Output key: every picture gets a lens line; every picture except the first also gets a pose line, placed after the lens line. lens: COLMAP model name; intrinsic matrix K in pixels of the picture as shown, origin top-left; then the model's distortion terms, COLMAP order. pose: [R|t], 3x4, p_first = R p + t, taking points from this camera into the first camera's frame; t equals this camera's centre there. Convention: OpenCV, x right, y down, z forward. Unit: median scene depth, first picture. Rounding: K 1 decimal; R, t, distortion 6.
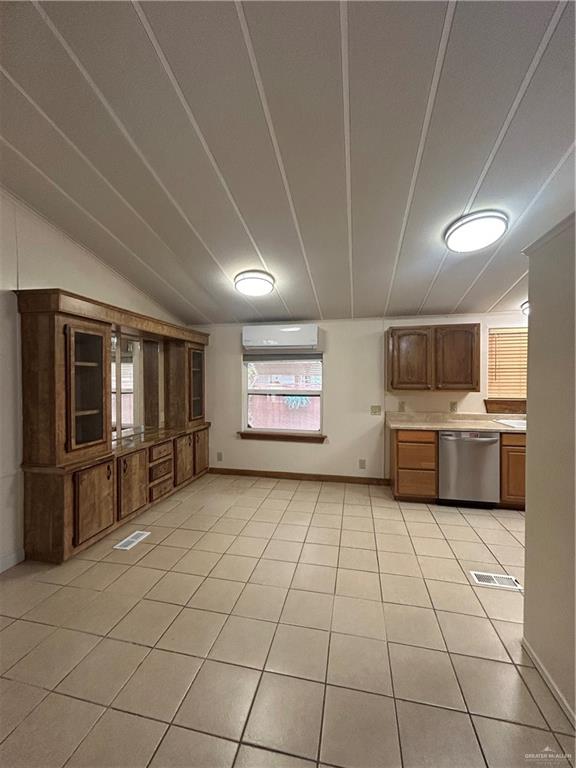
lens RADIAL K [[309.1, 0, 287.6], [0, 309.1, 382.2], [0, 0, 1]] dist [-0.001124, -0.000190]
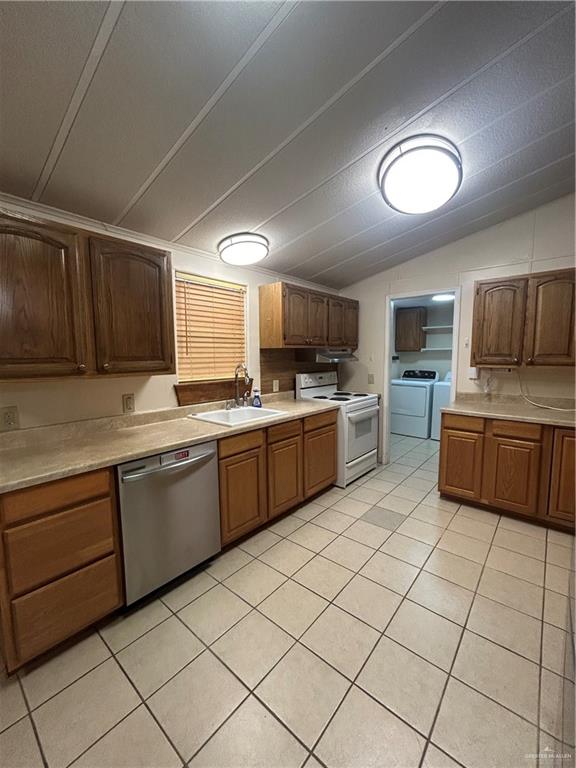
lens RADIAL K [[309.1, 0, 287.6], [0, 309.1, 382.2], [0, 0, 1]] dist [-0.001124, -0.000190]
pose [[0.464063, -0.074953, 0.882625, 0.198874], [0.018484, 0.997016, 0.074949, 0.007373], [-0.885609, -0.018466, 0.464063, 0.525951]]
